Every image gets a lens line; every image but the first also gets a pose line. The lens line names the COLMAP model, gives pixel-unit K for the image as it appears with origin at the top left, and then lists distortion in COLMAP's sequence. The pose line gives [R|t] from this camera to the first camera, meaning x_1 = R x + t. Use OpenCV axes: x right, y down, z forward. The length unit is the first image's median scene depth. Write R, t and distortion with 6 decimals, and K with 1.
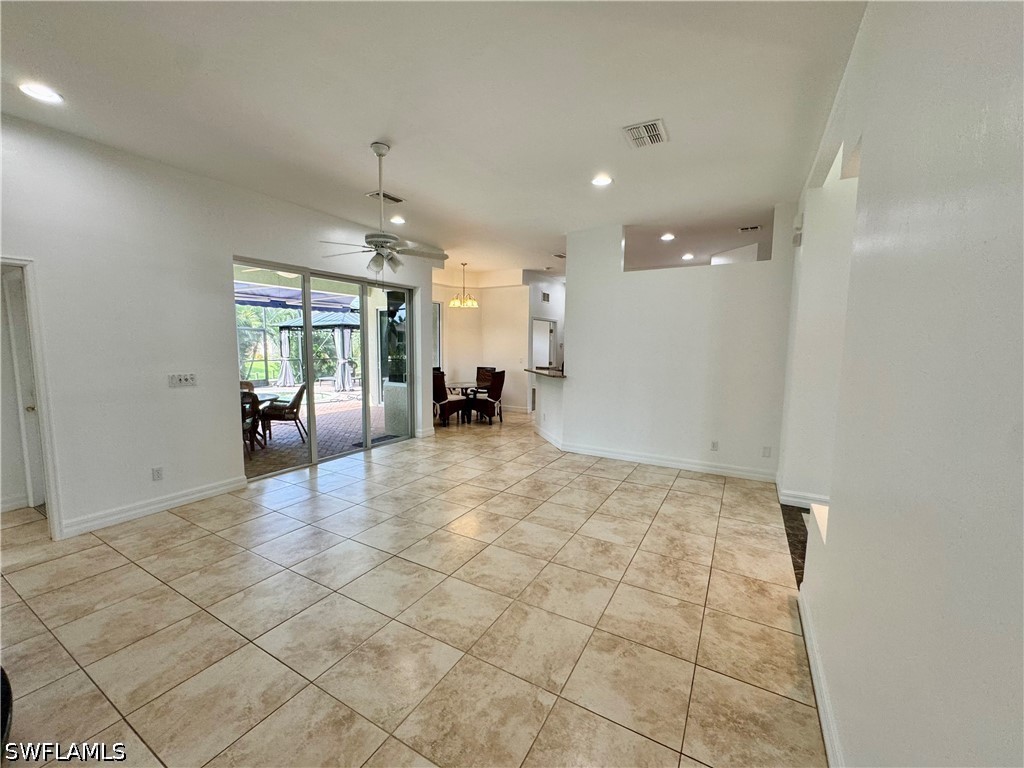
lens RADIAL K [[409.5, 0, 510.3], [0, 409.5, 384.4], [0, 0, 1]] dist [-0.003526, 0.000543]
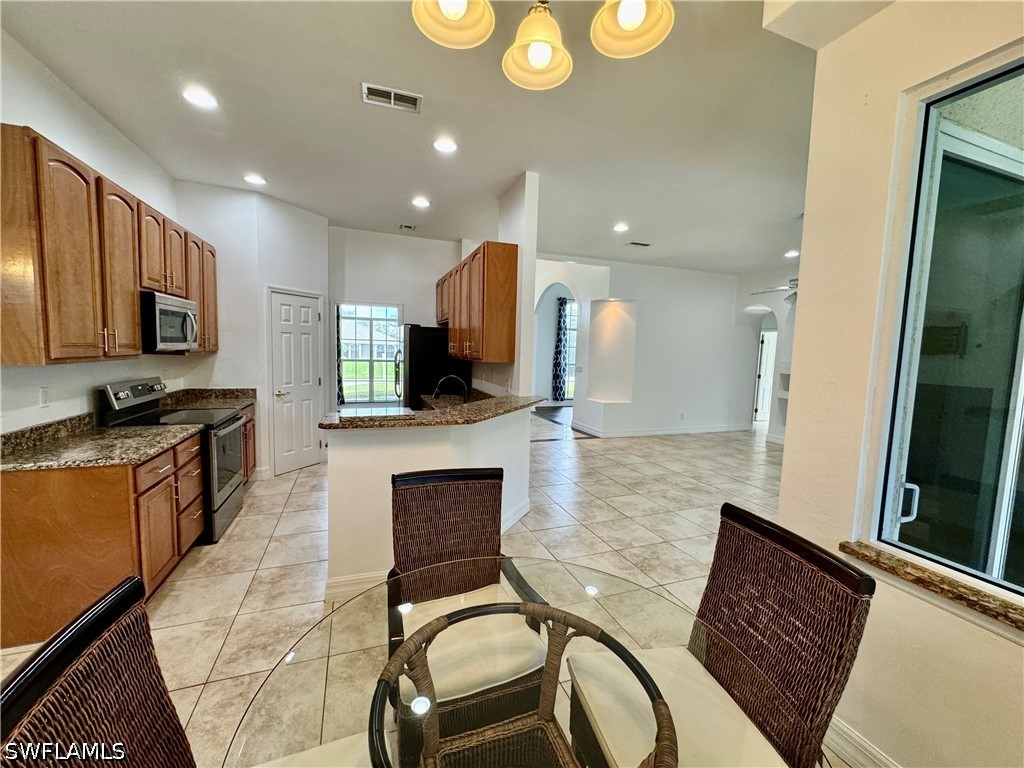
lens RADIAL K [[409.5, 0, 510.3], [0, 409.5, 384.4], [0, 0, 1]] dist [-0.003526, 0.000543]
pose [[-0.772046, -0.087872, 0.629463, -0.219776], [0.027077, 0.984950, 0.170707, -0.134517], [-0.634990, 0.148838, -0.758047, 1.325623]]
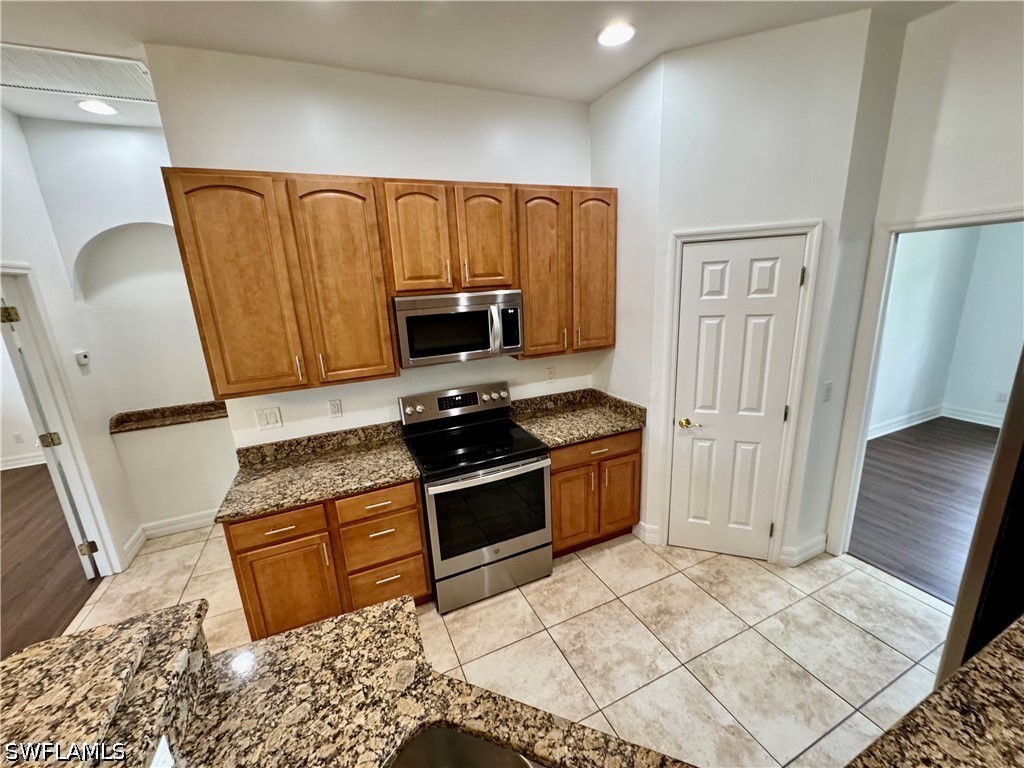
lens RADIAL K [[409.5, 0, 510.3], [0, 409.5, 384.4], [0, 0, 1]] dist [-0.003526, 0.000543]
pose [[0.580520, -0.235713, 0.779382, 0.115981], [0.135295, 0.971800, 0.193133, -0.149191], [-0.802927, -0.006671, 0.596040, 0.946260]]
